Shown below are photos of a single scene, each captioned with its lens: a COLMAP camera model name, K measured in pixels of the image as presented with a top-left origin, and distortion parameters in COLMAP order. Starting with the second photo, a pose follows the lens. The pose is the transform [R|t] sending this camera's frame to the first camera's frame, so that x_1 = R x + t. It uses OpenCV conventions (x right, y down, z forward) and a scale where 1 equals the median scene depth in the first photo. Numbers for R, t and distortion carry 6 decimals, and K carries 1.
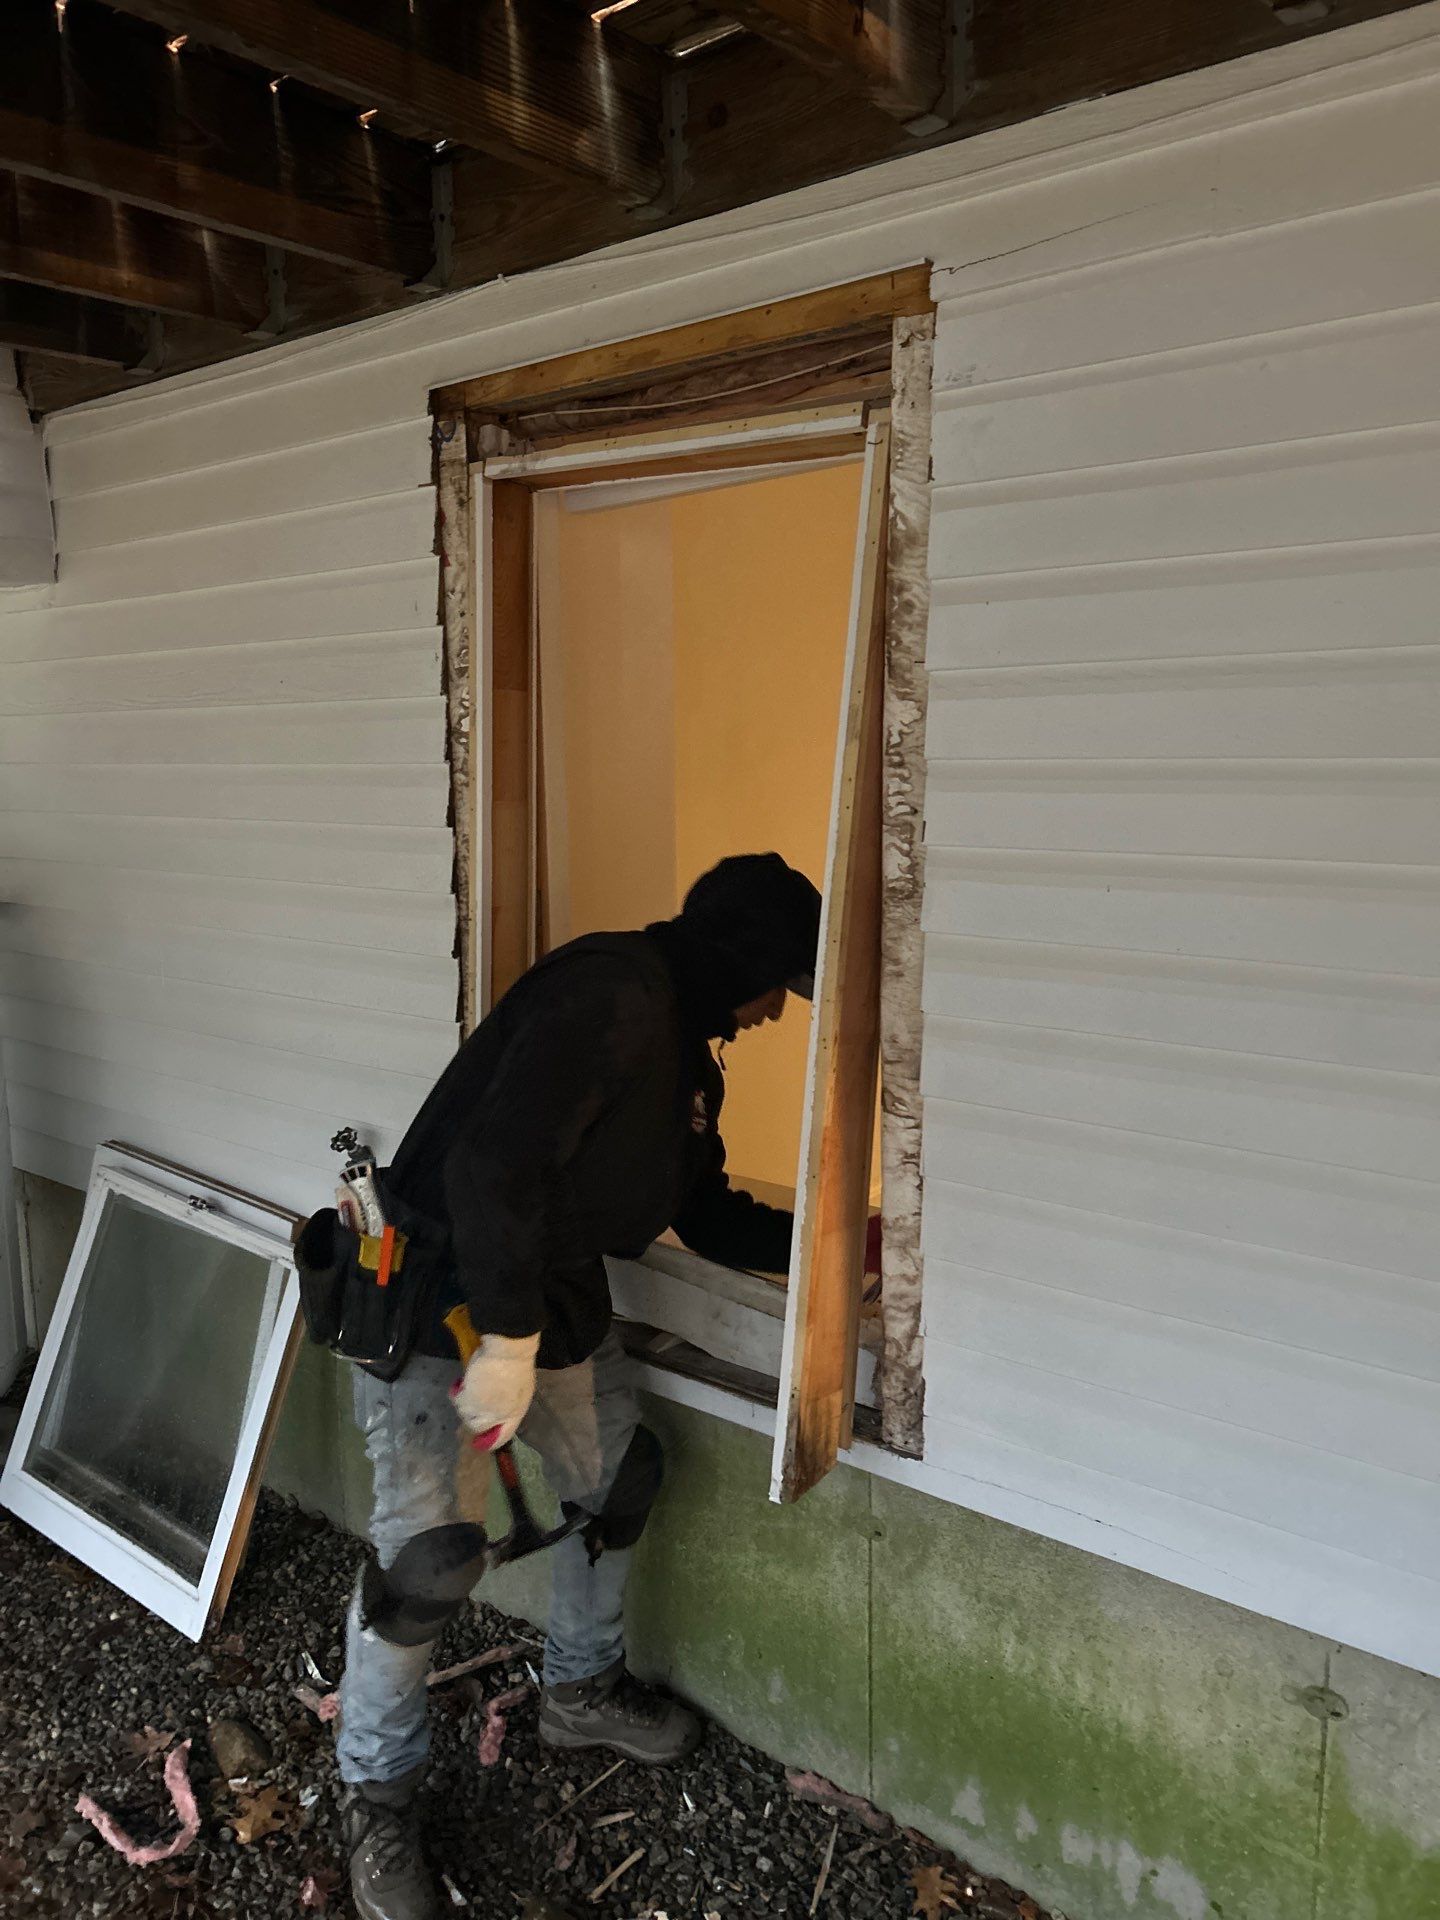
lens RADIAL K [[1440.6, 0, 700.4], [0, 1440.6, 950.8], [0, 0, 1]] dist [0.052136, -0.044454]
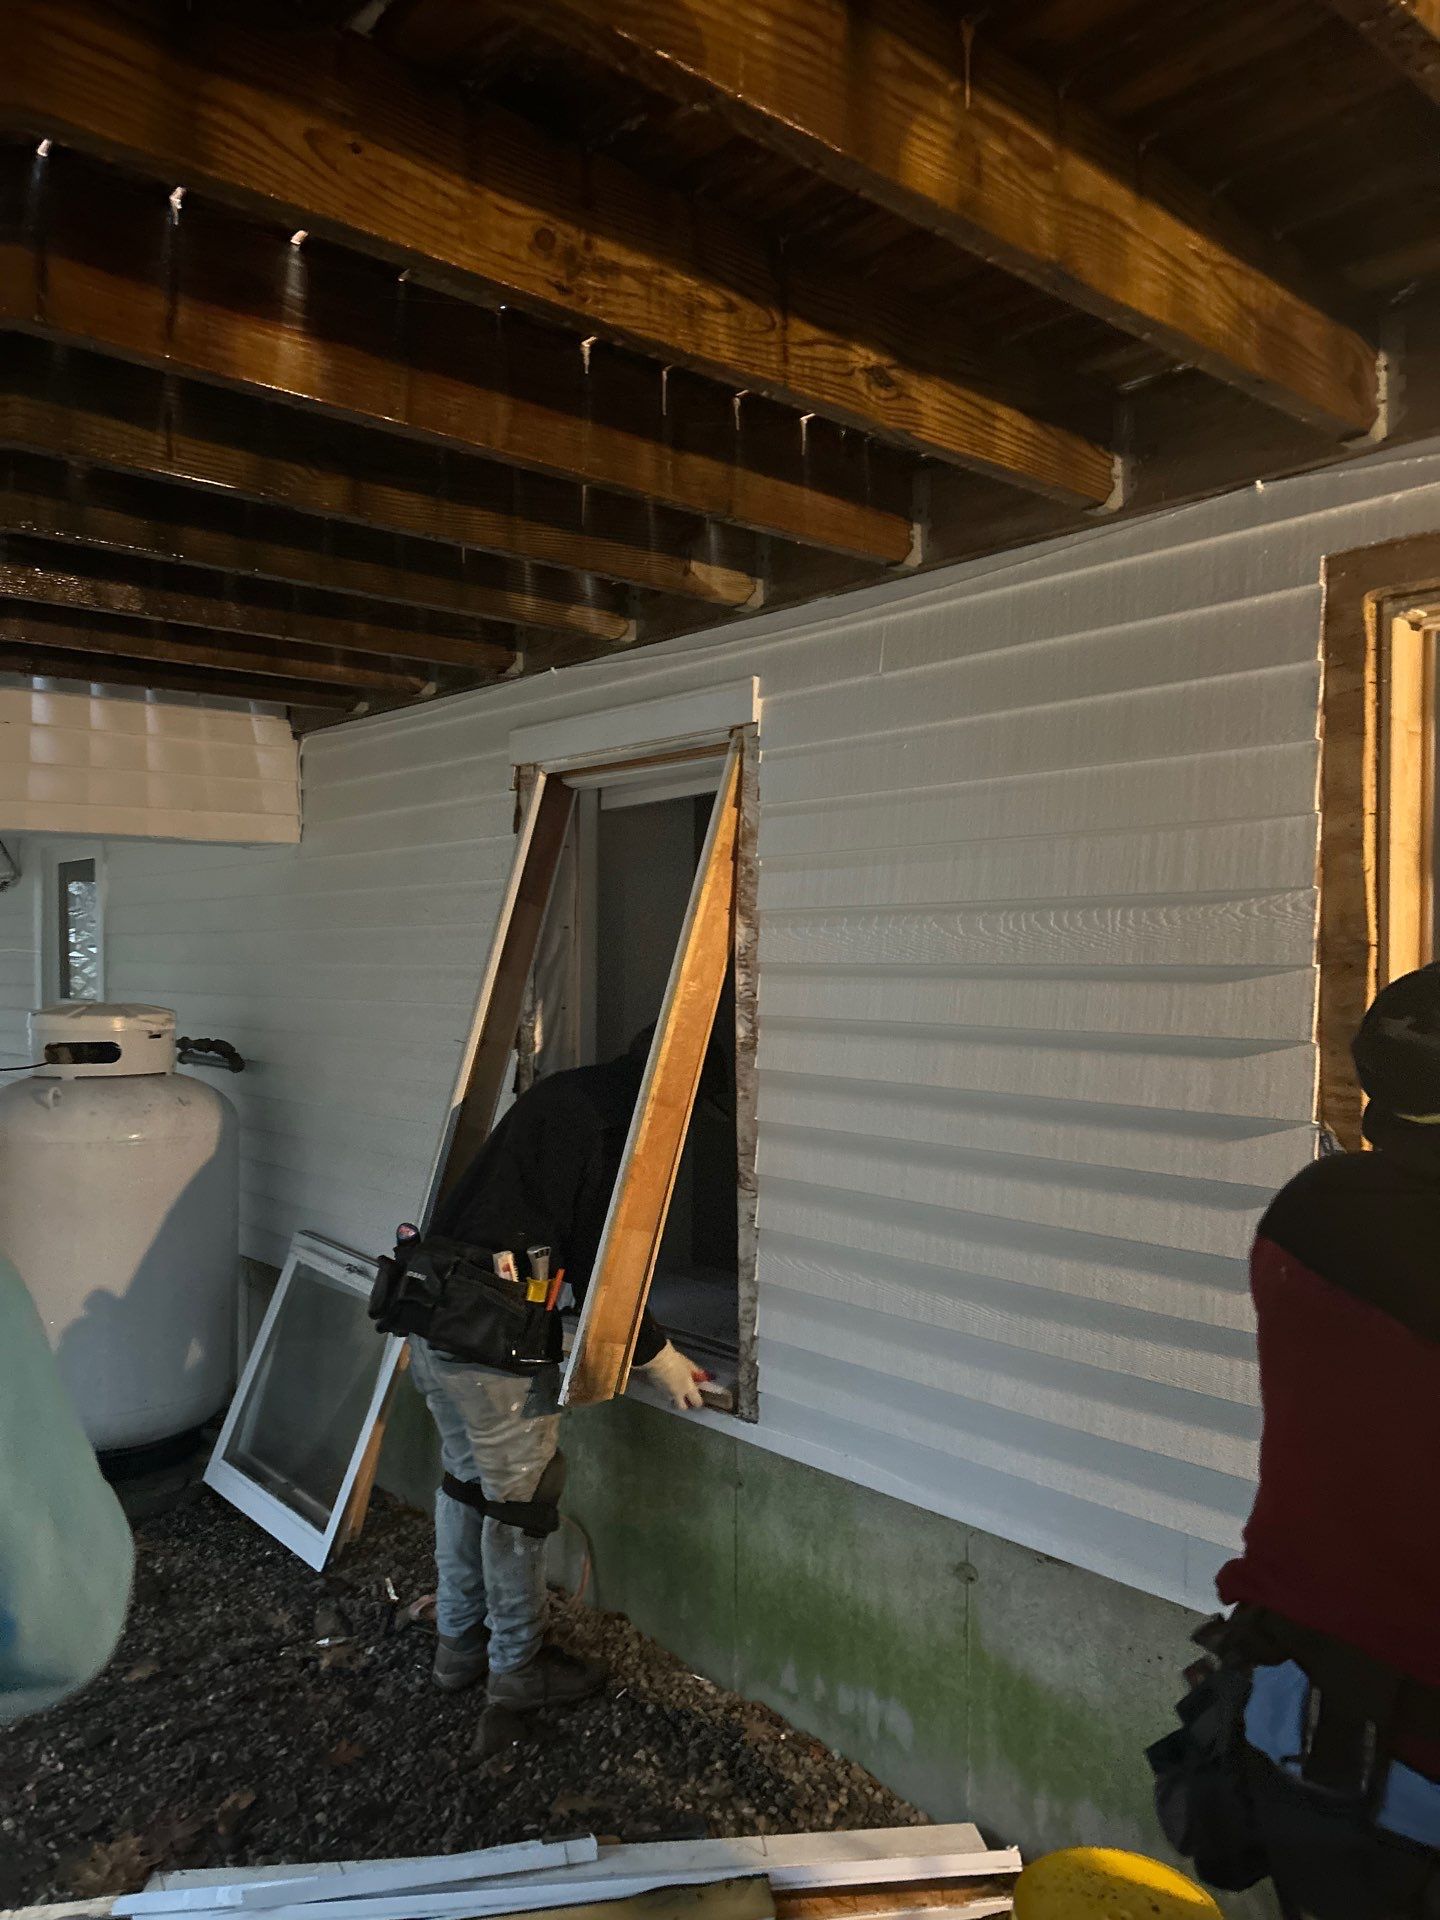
lens RADIAL K [[1434.2, 0, 724.9], [0, 1434.2, 963.9], [0, 0, 1]] dist [0.043748, -0.044246]
pose [[0.985980, 0.019928, -0.165667, 0.356420], [-0.043700, 0.989028, -0.141119, 0.089912], [0.161037, 0.146380, 0.976033, -0.536271]]
